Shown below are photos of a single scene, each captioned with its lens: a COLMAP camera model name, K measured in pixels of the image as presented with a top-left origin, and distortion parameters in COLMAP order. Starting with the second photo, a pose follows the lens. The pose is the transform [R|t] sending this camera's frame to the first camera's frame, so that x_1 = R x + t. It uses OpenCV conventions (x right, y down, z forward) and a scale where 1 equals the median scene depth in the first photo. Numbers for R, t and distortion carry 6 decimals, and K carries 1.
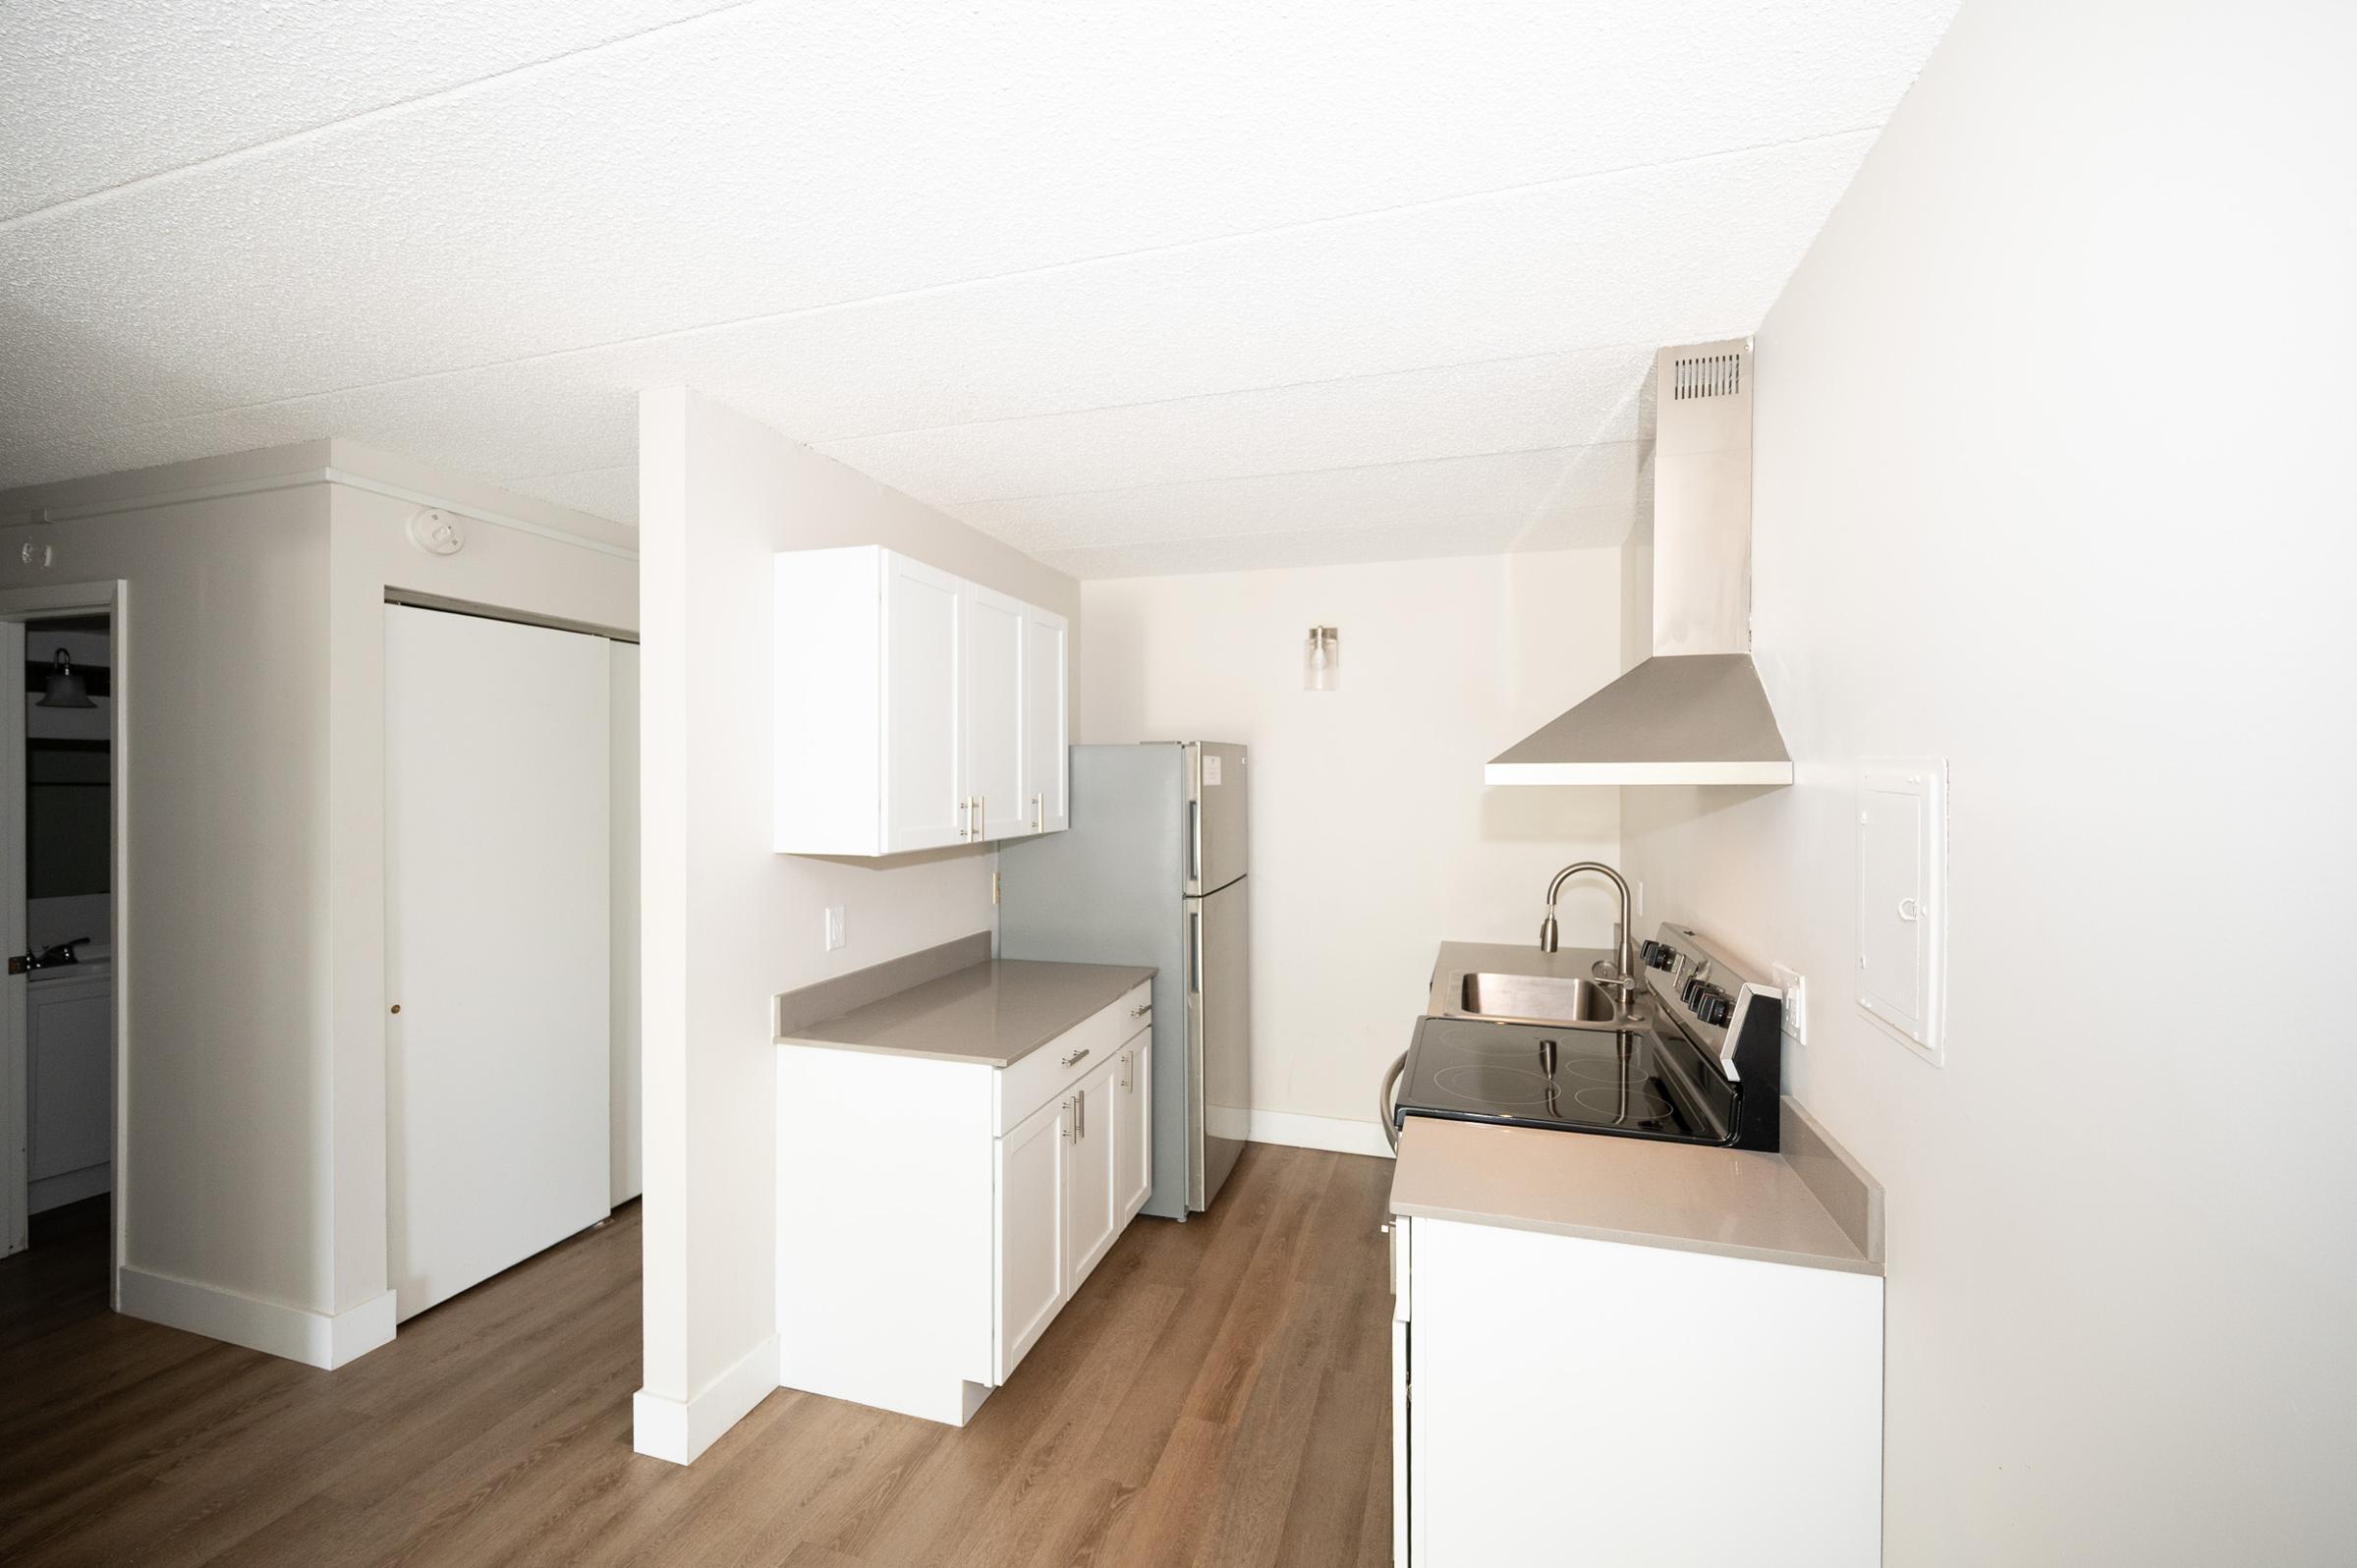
lens RADIAL K [[972.7, 0, 1143.8], [0, 972.7, 780.6], [0, 0, 1]] dist [0.002346, -0.000456]
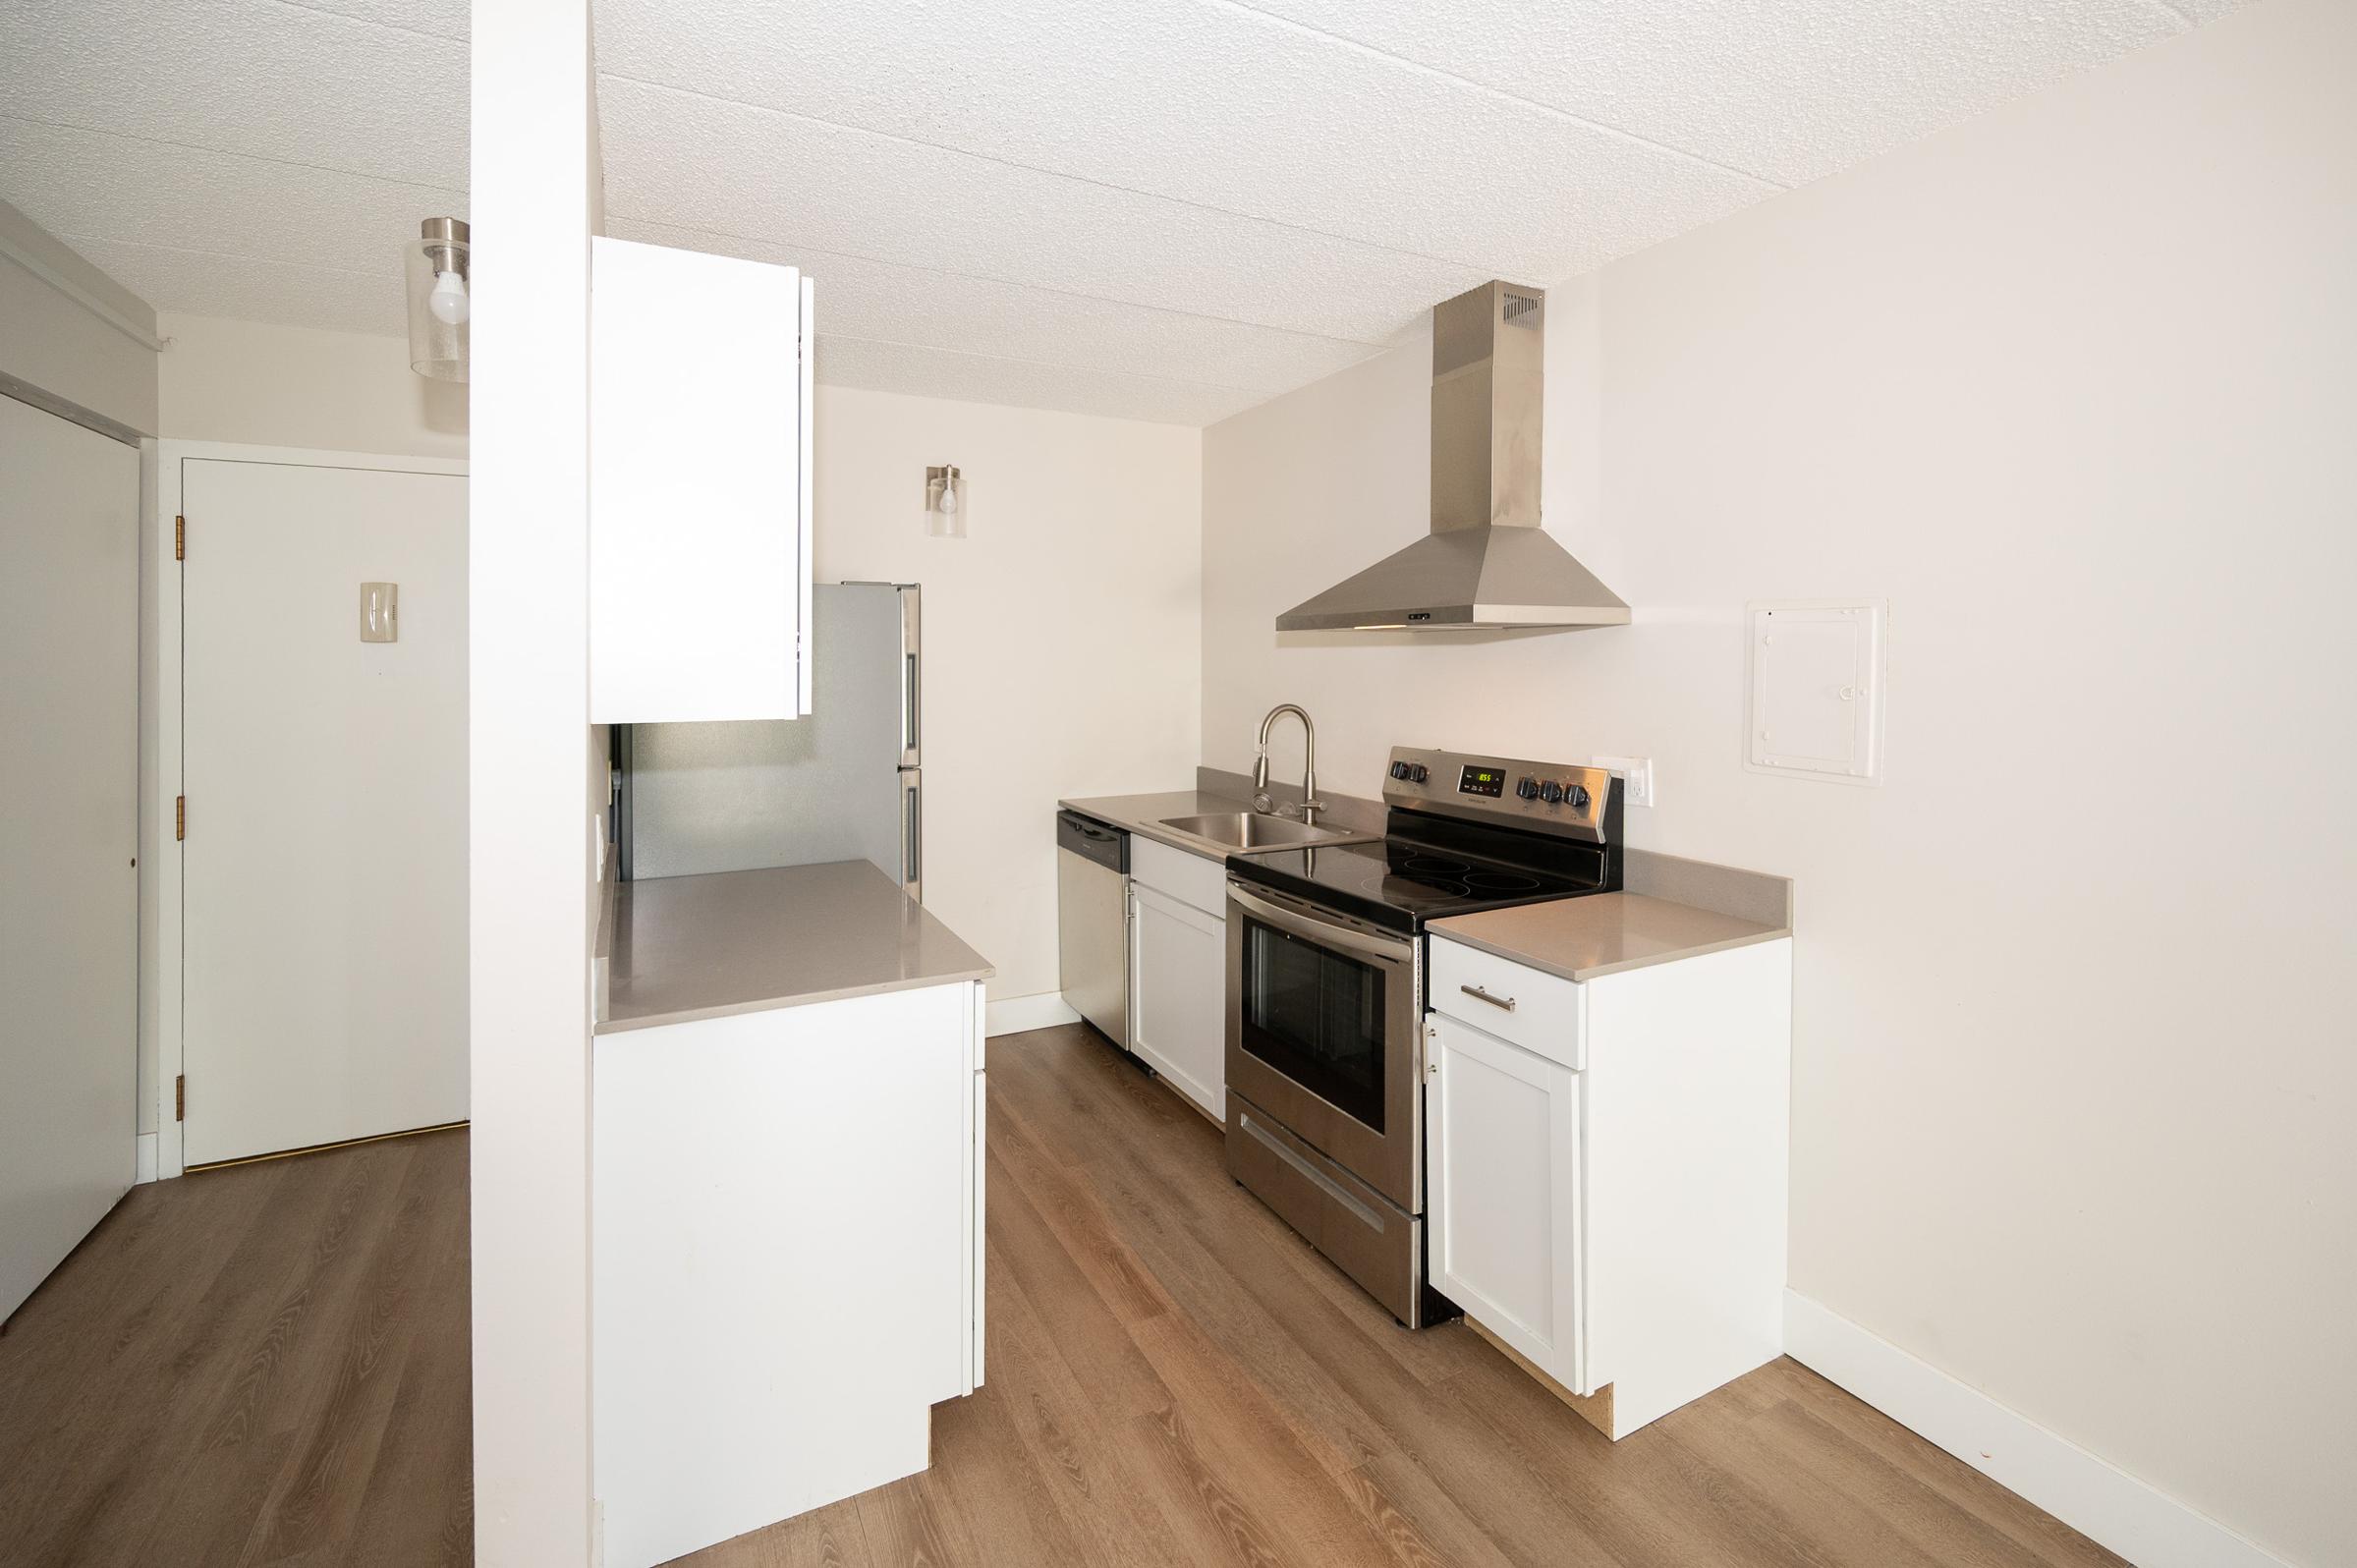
lens RADIAL K [[1038.6, 0, 1171.8], [0, 1038.6, 660.1], [0, 0, 1]] dist [-0.006281, 0.003032]
pose [[0.708756, -0.005234, 0.705434, -0.592015], [0.003793, 0.999986, 0.003609, 0.033019], [-0.705444, 0.000118, 0.708766, 0.285262]]
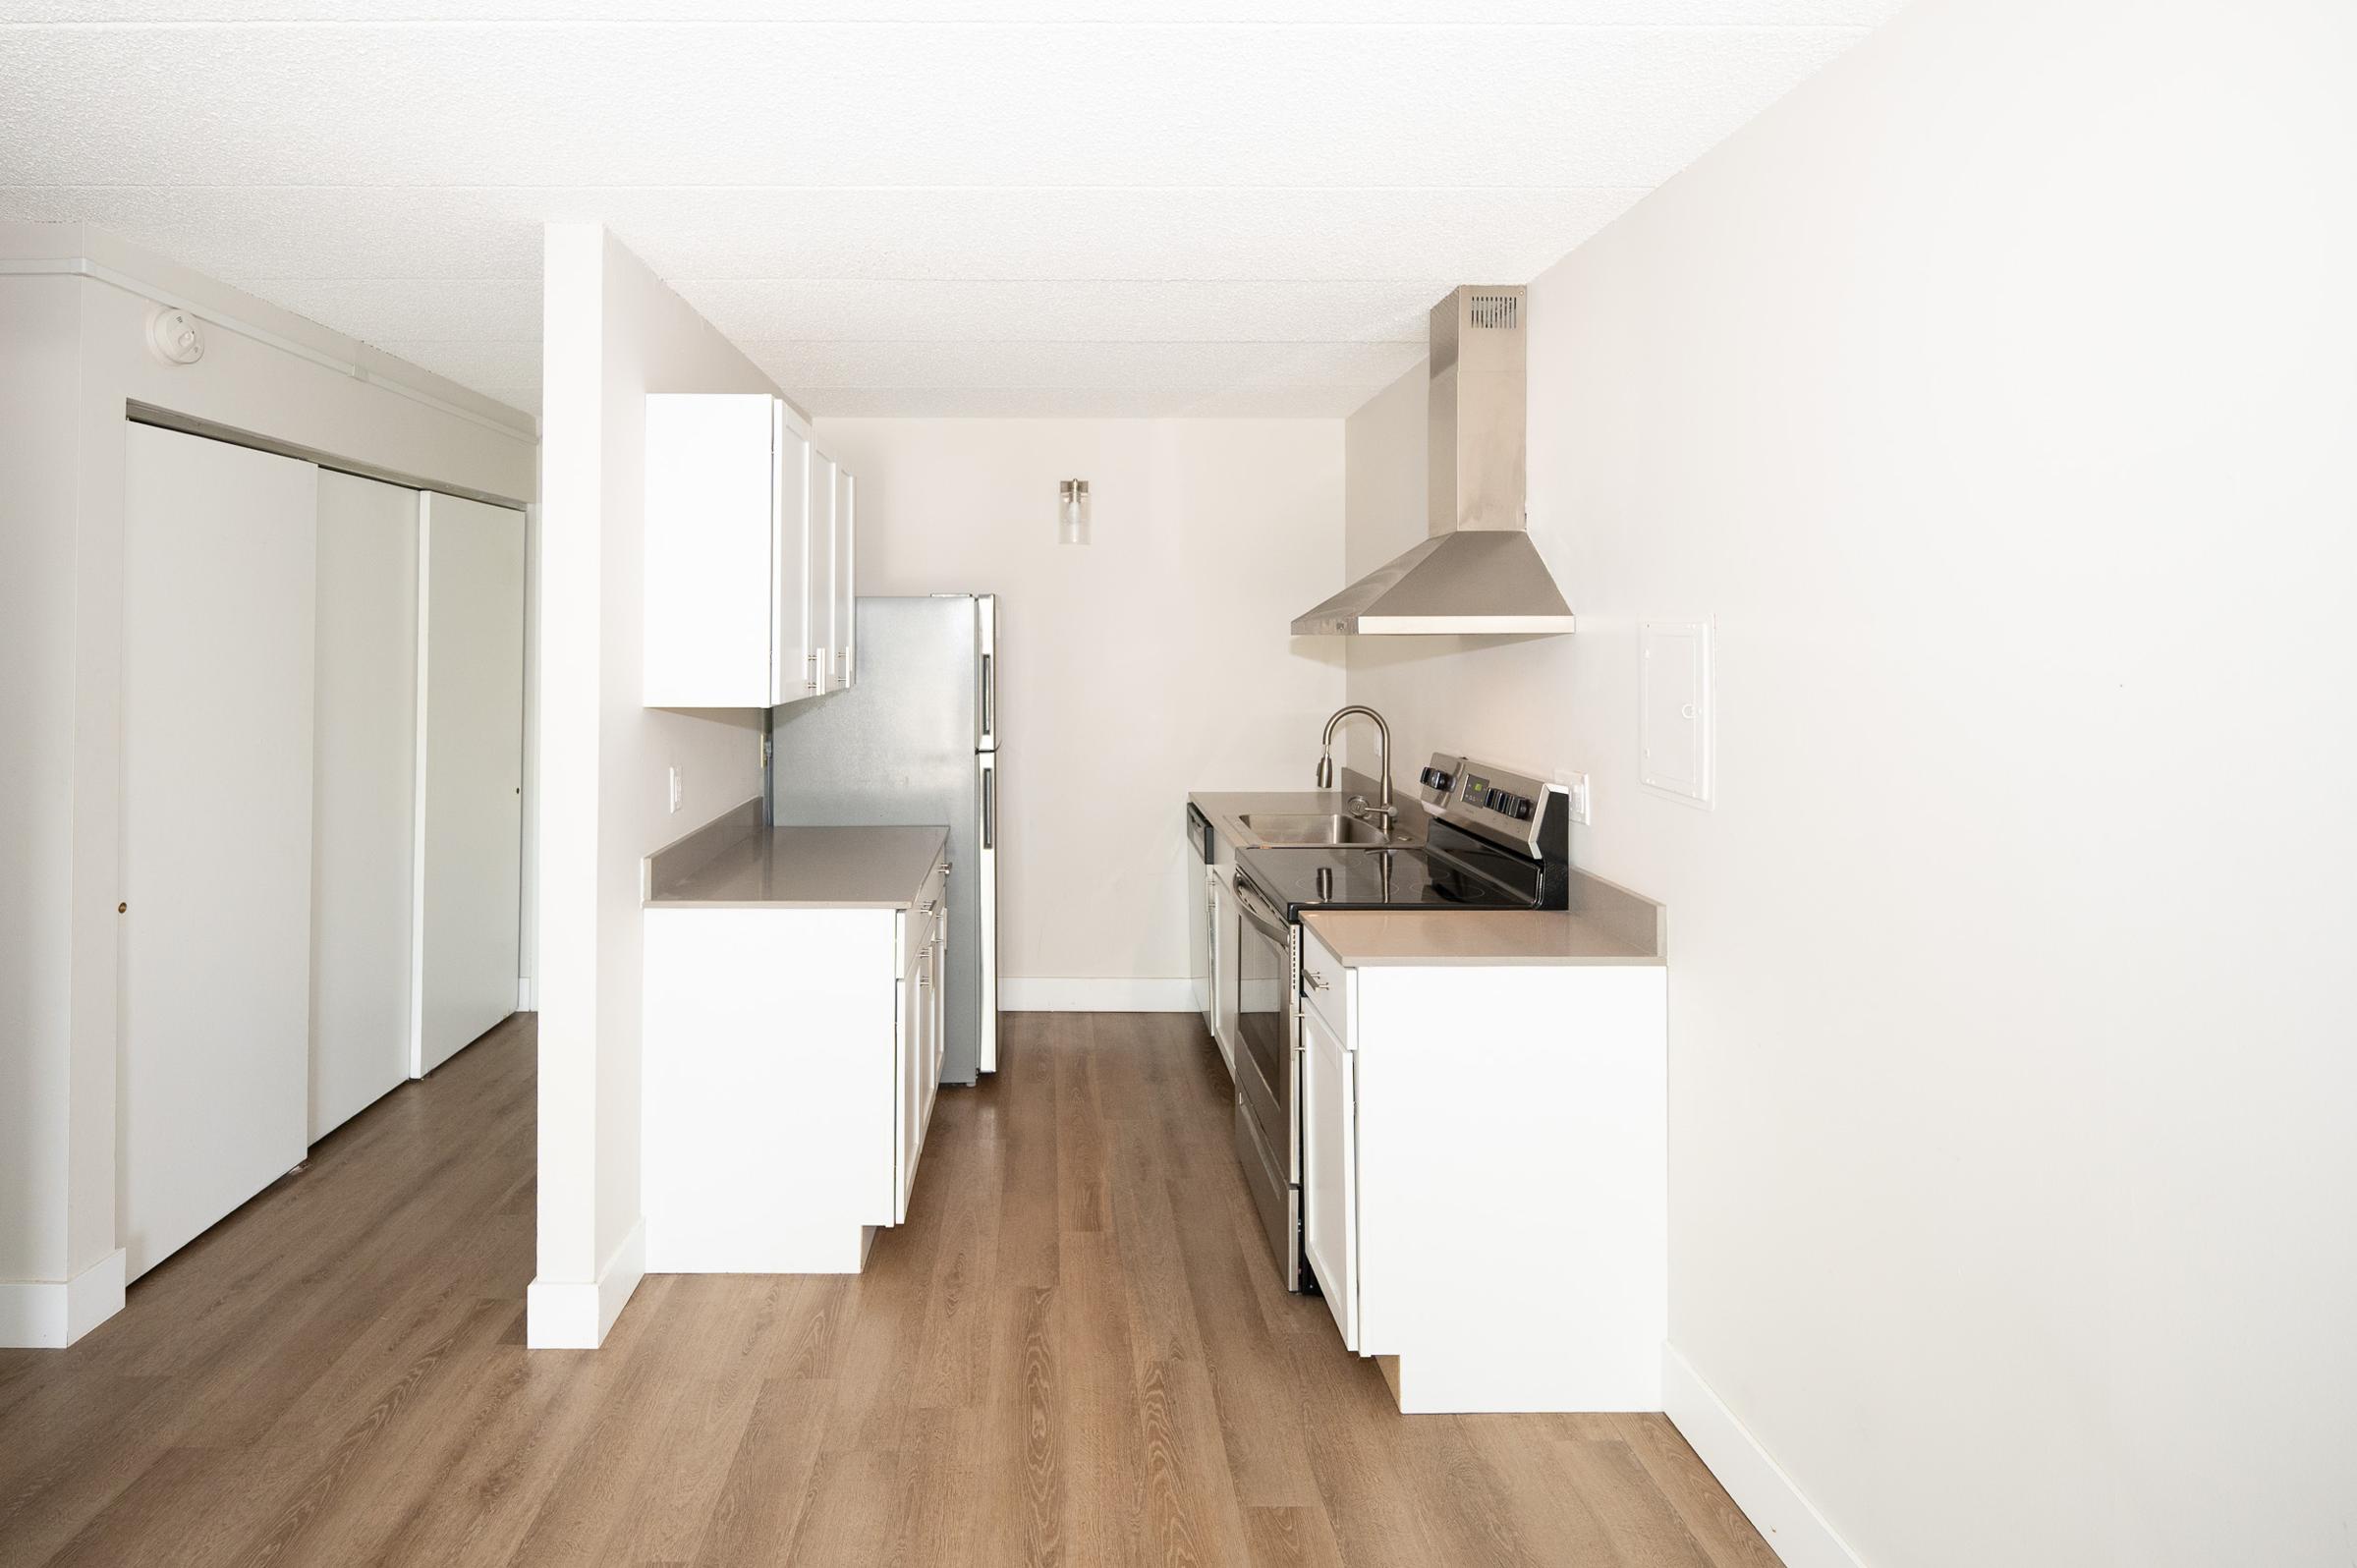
lens RADIAL K [[1181.3, 0, 1041.9], [0, 1181.3, 614.4], [0, 0, 1]] dist [0.005407, -0.001672]
pose [[0.951198, 0.005279, 0.308535, -0.373559], [0.001281, 0.999777, -0.021056, 0.008045], [-0.308578, 0.020424, 0.950980, -0.226388]]
